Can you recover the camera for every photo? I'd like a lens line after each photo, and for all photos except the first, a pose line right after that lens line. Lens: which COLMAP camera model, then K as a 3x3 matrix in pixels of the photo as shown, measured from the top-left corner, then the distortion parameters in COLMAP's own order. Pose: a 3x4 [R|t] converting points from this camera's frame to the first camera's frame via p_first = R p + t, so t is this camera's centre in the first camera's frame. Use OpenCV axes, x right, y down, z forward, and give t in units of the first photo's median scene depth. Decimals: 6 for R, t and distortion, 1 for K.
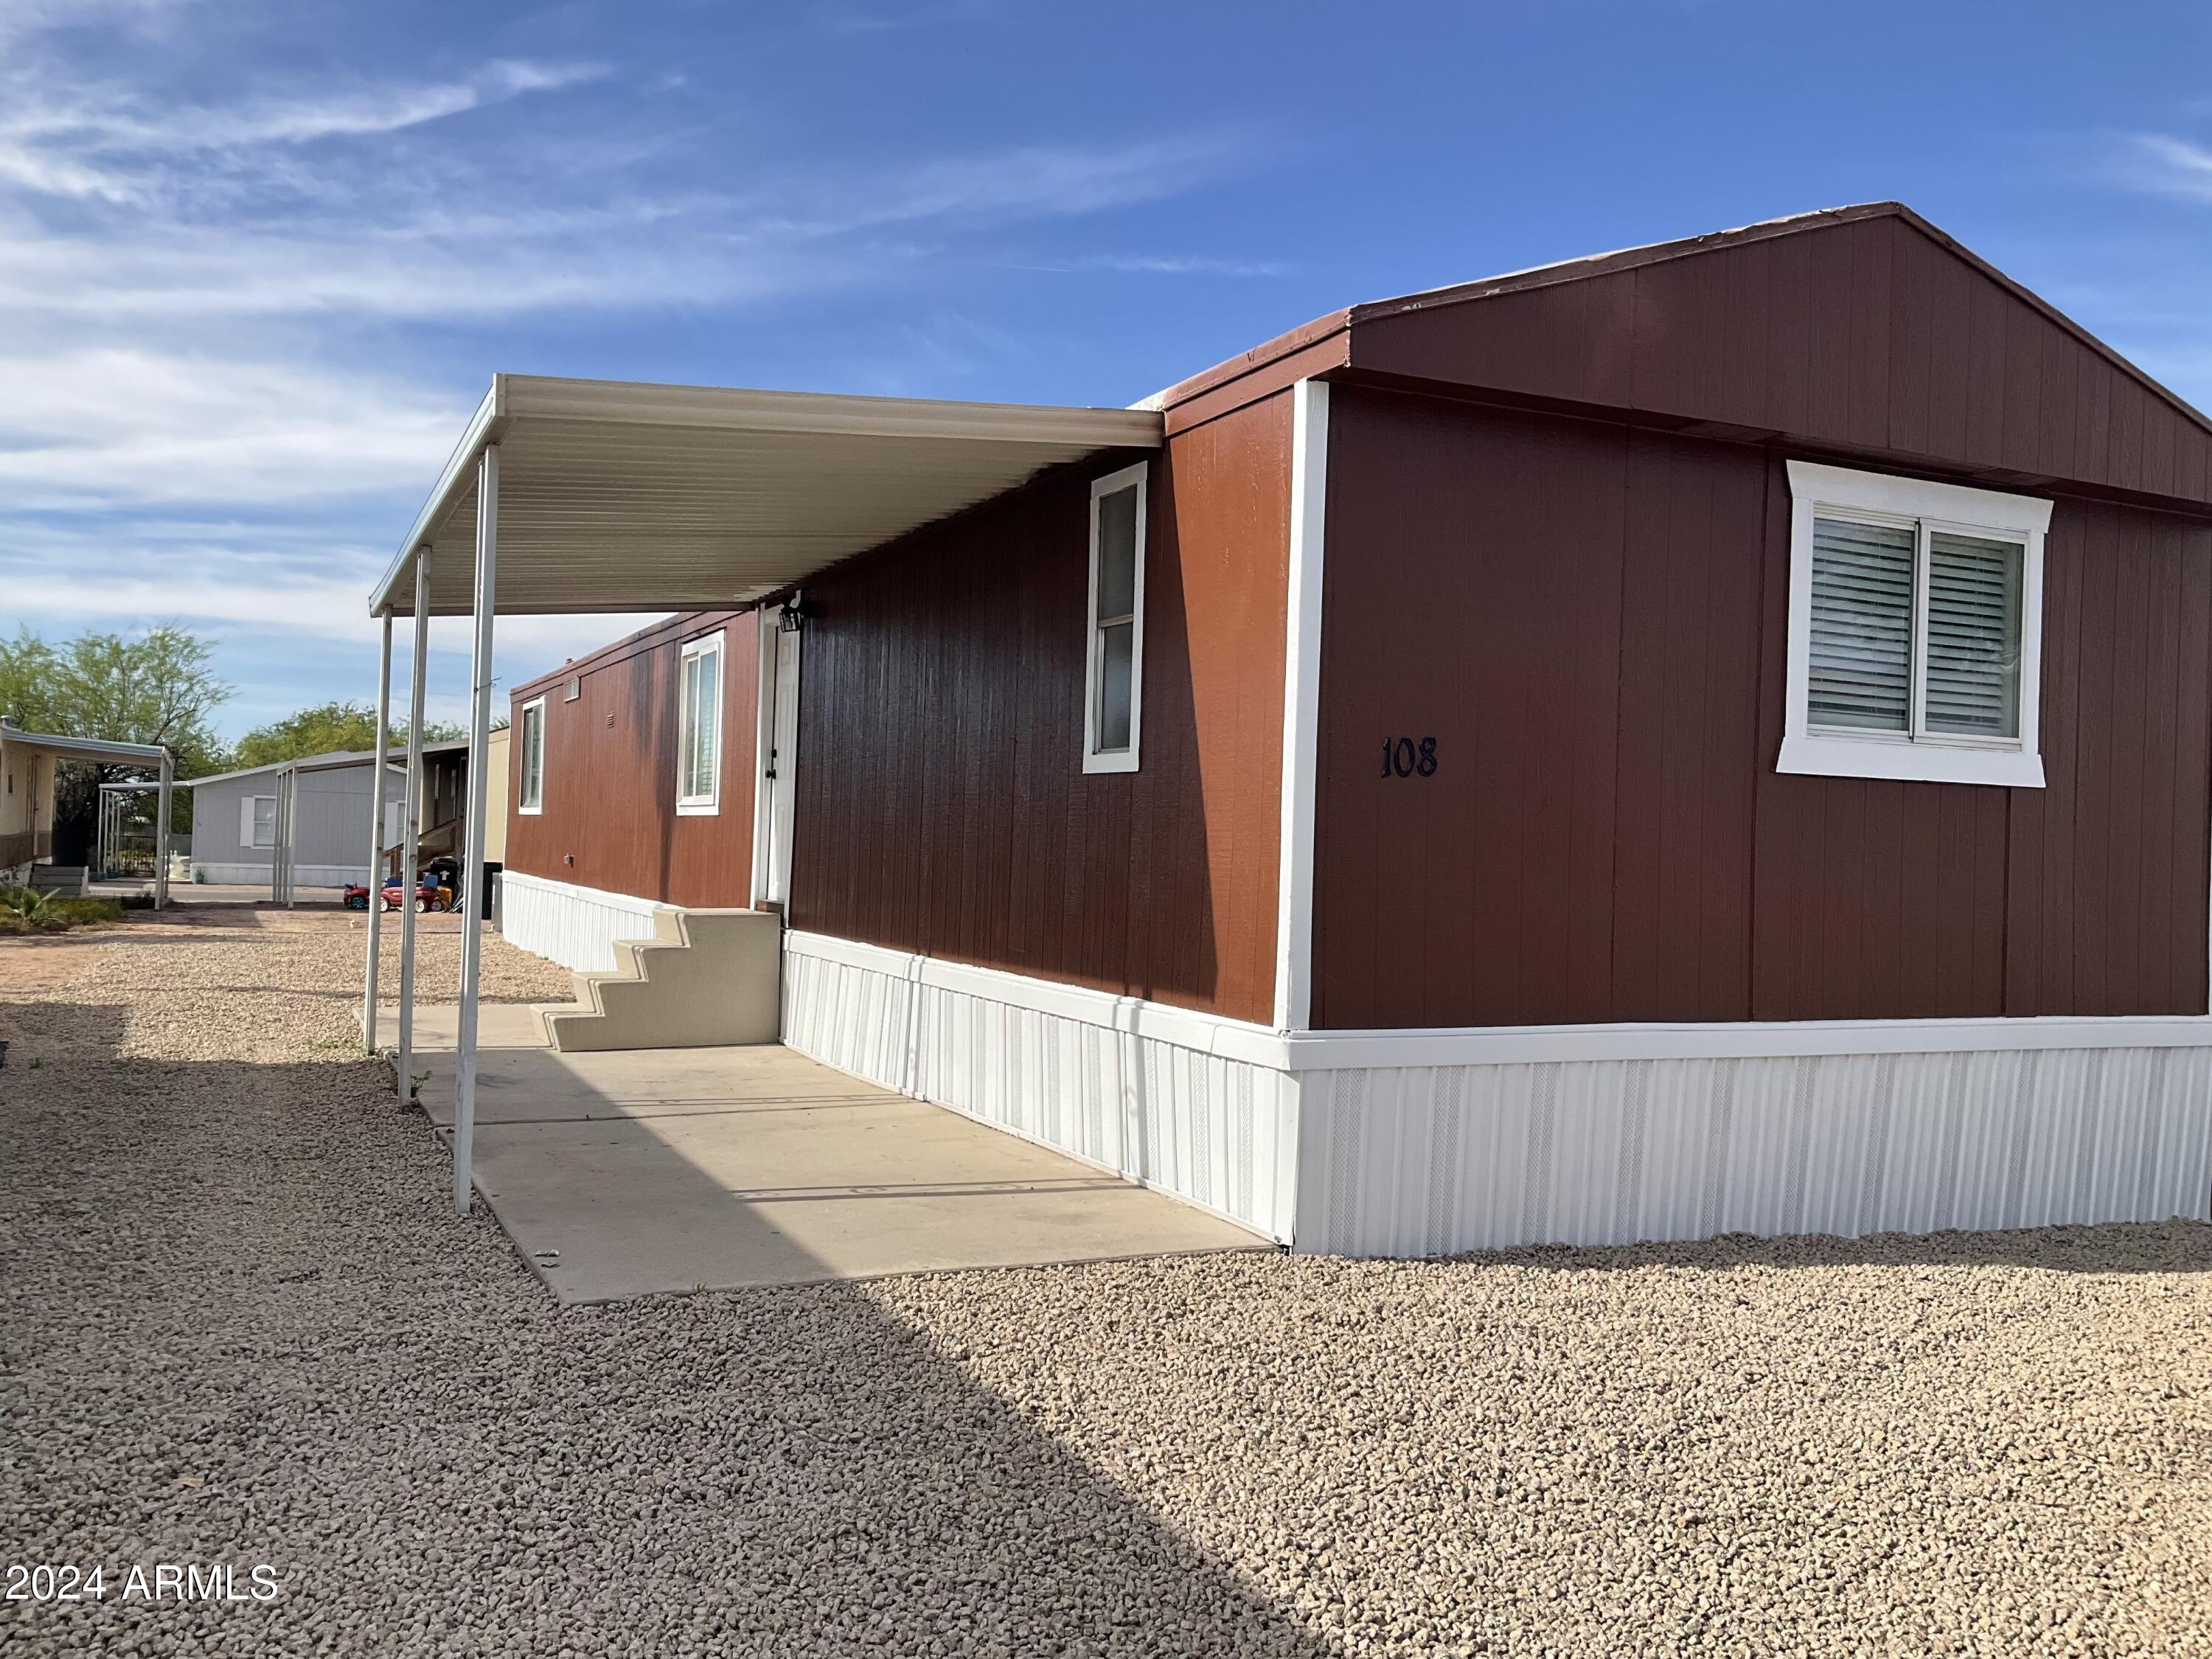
lens RADIAL K [[1846.5, 0, 1106.0], [0, 1846.5, 829.5], [0, 0, 1]] dist [0.072760, -0.131260]
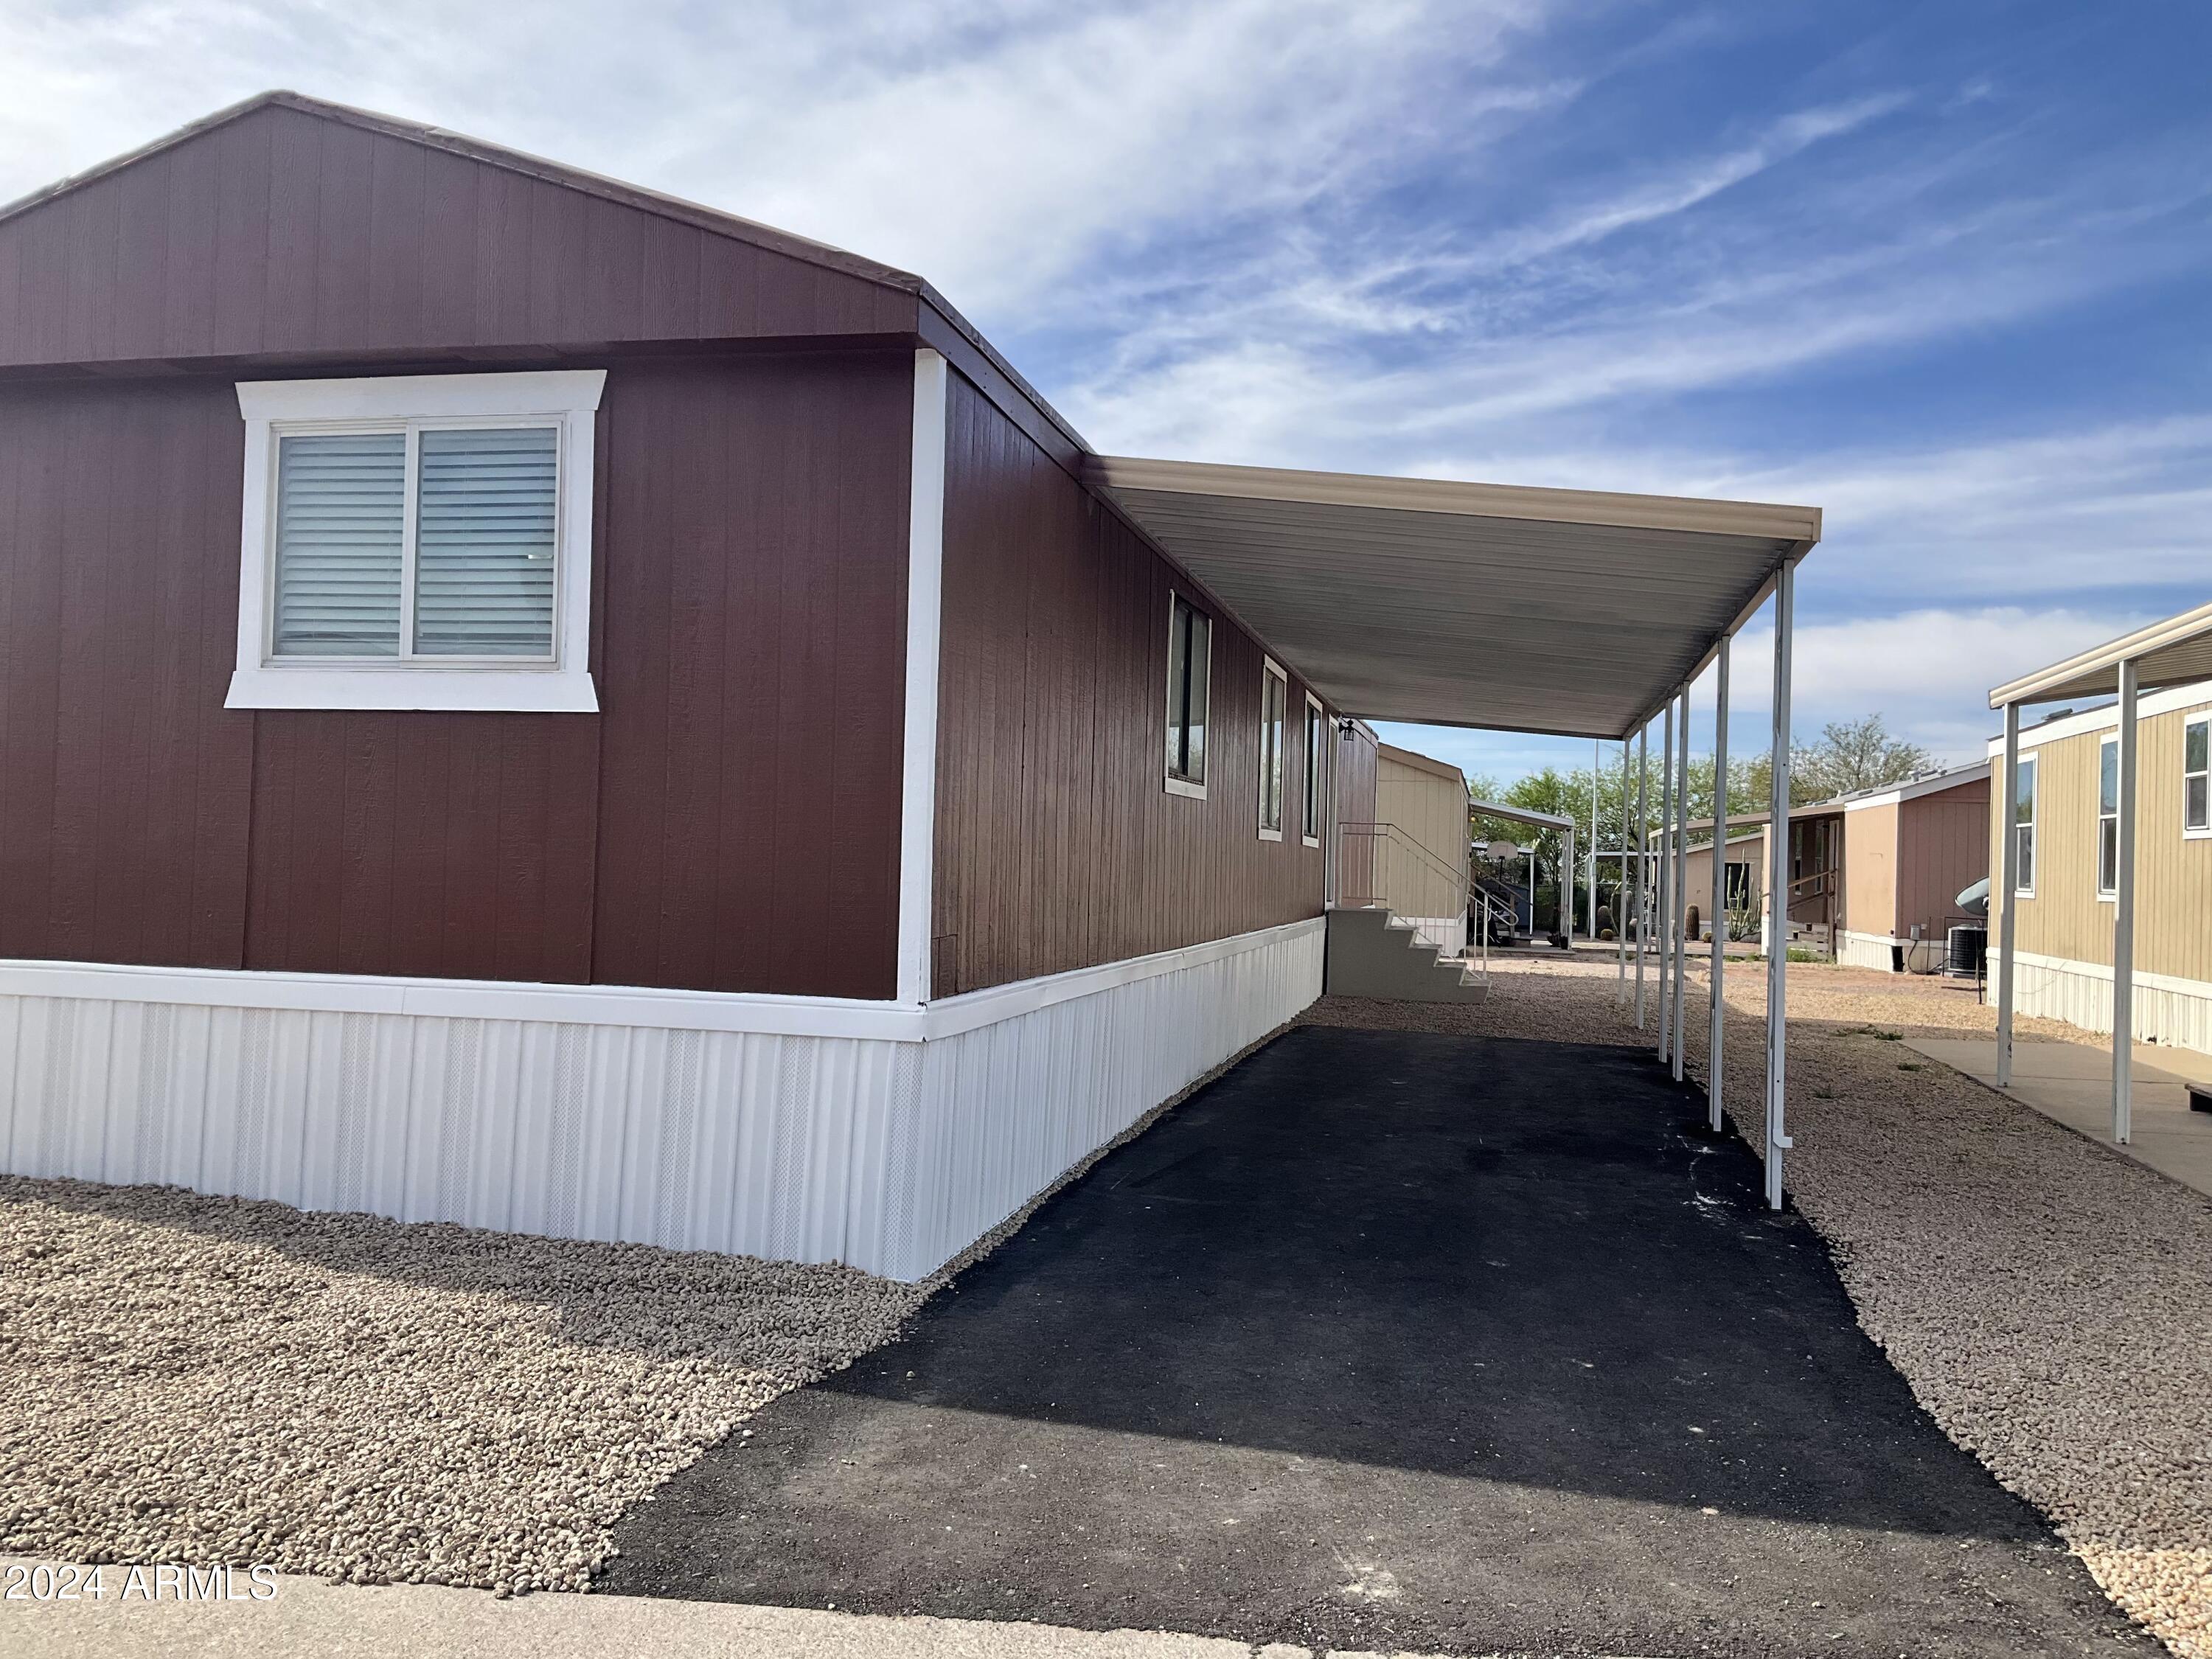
lens RADIAL K [[1888.0, 0, 1106.0], [0, 1888.0, 829.5], [0, 0, 1]] dist [-0.006887, -0.005113]
pose [[0.790444, -0.023764, -0.612074, 1.292388], [0.004018, 0.999427, -0.033613, 0.064651], [0.612522, 0.024110, 0.790086, 0.507605]]
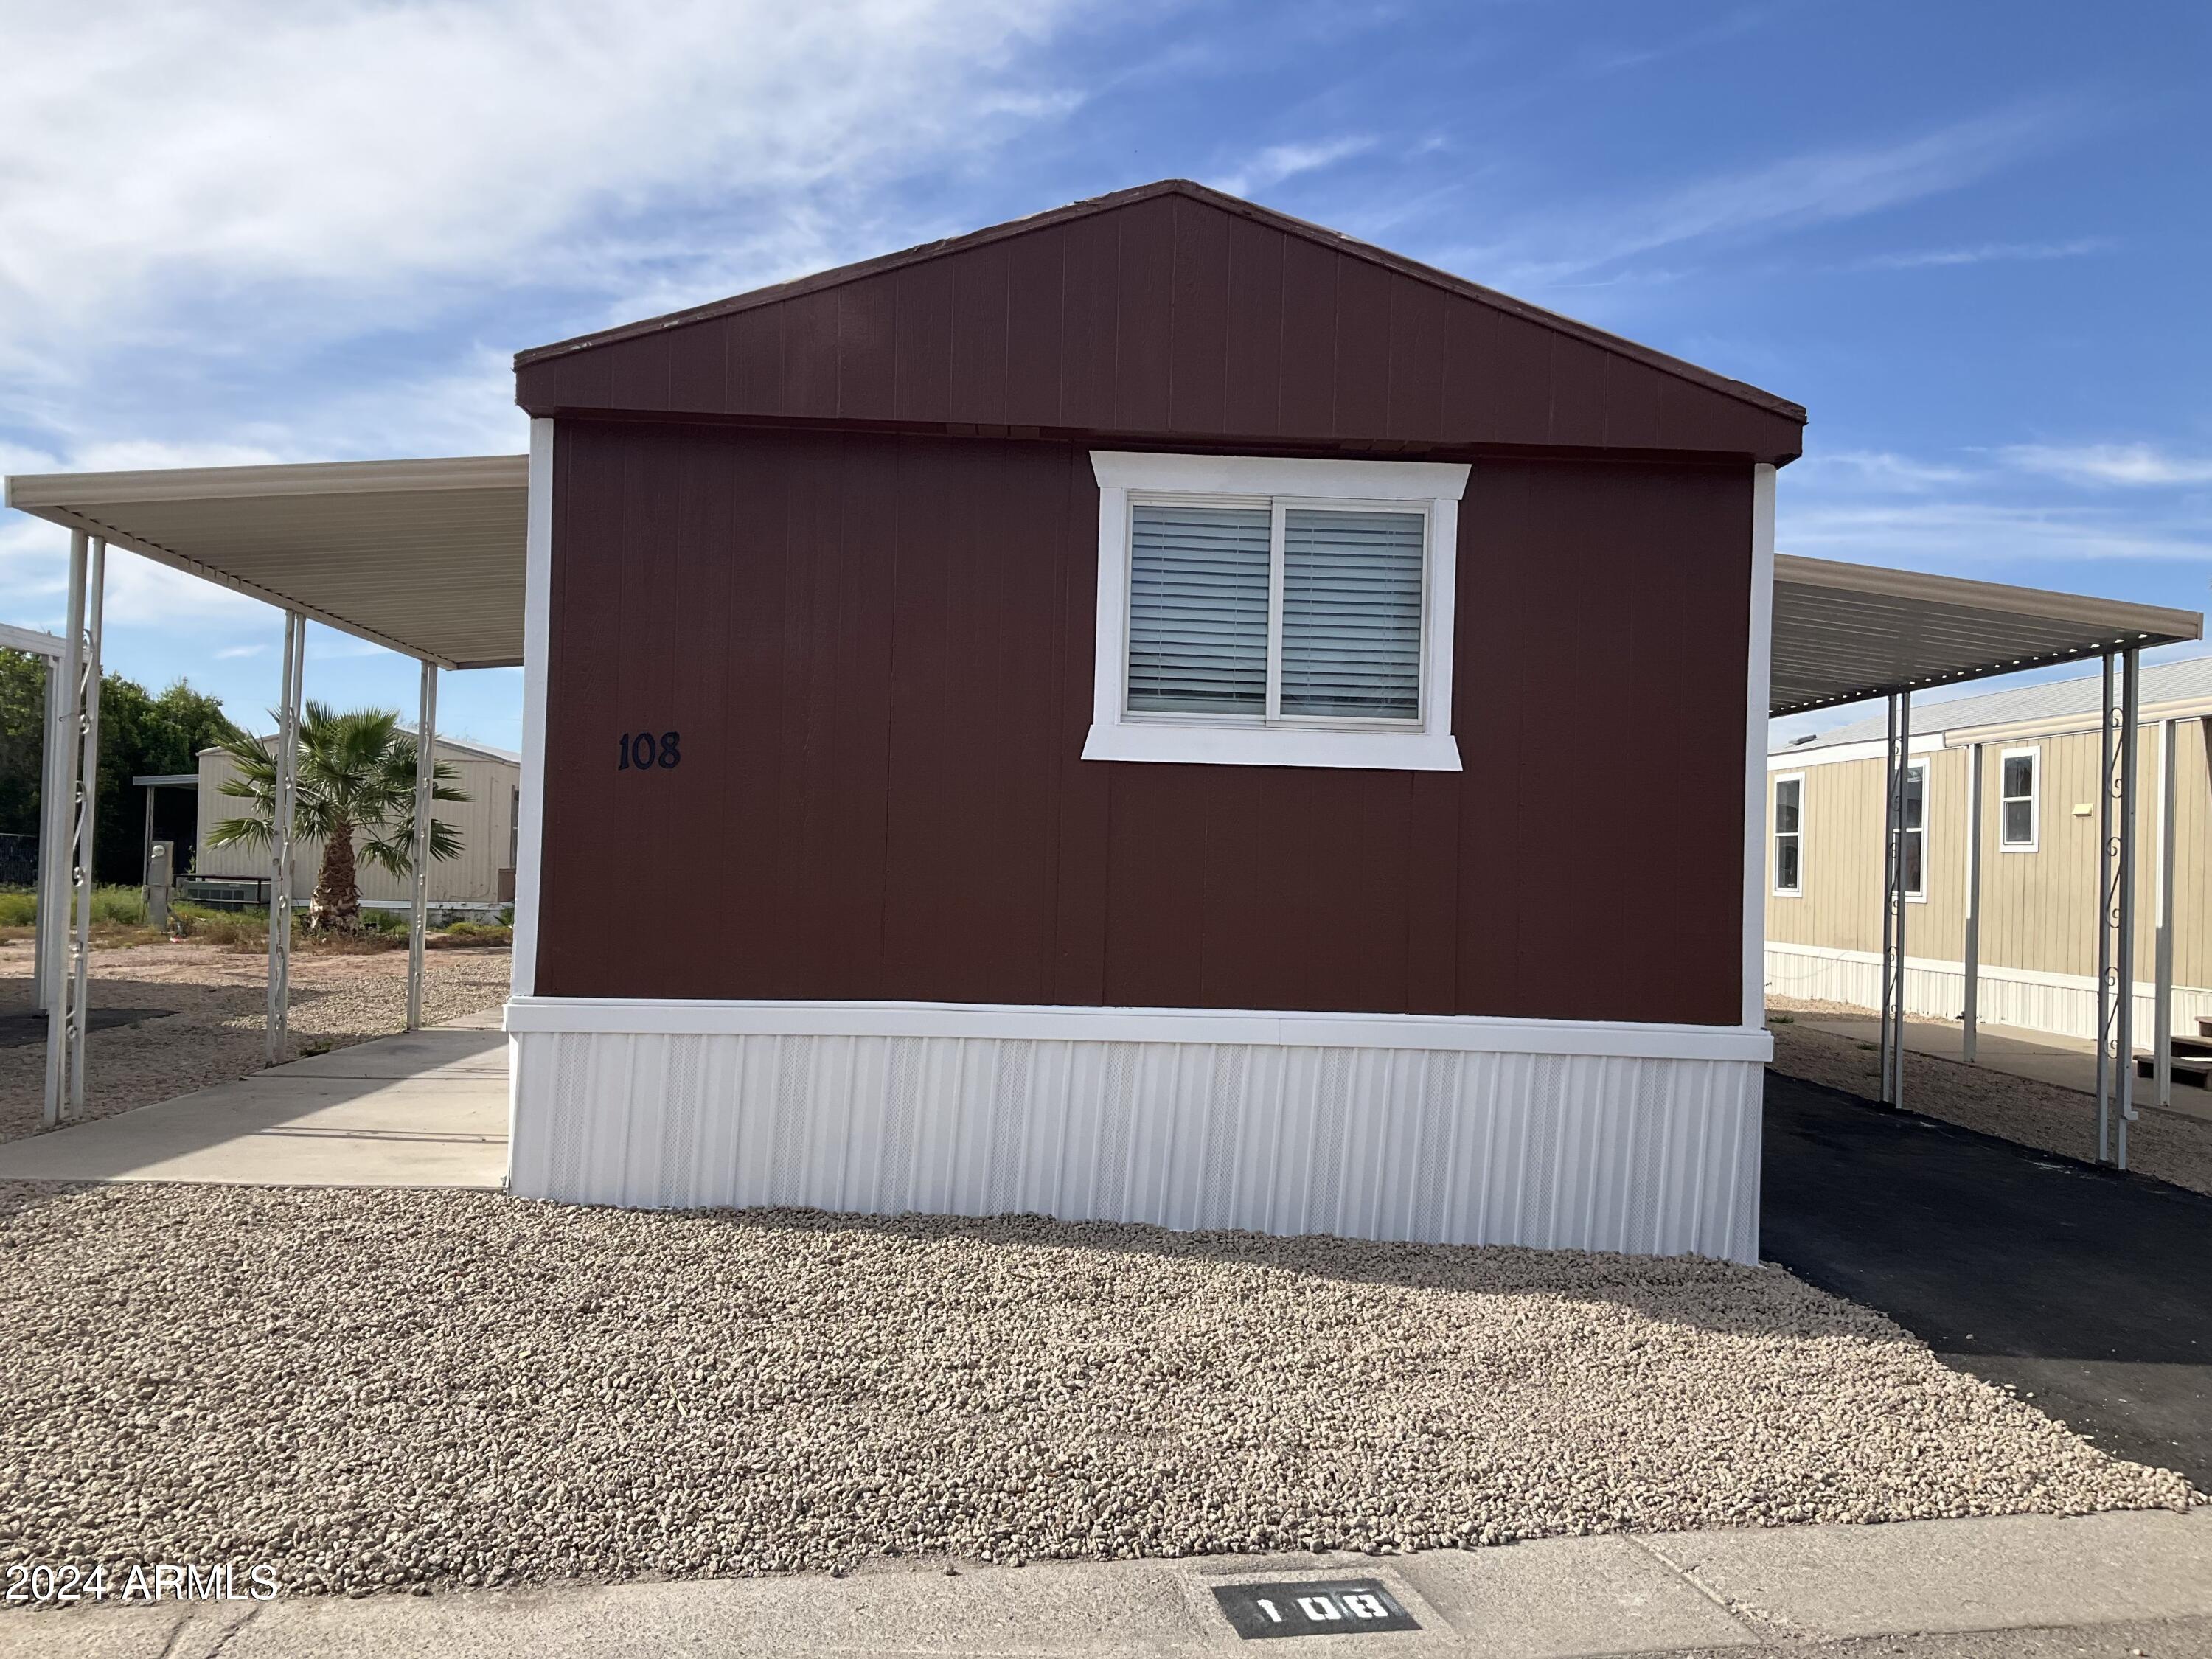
lens RADIAL K [[1846.5, 0, 1106.0], [0, 1846.5, 829.5], [0, 0, 1]] dist [0.072760, -0.131260]
pose [[0.923766, -0.010711, -0.382808, 0.746002], [0.002152, 0.999738, -0.022779, 0.029741], [0.382951, 0.020219, 0.923547, 0.080347]]
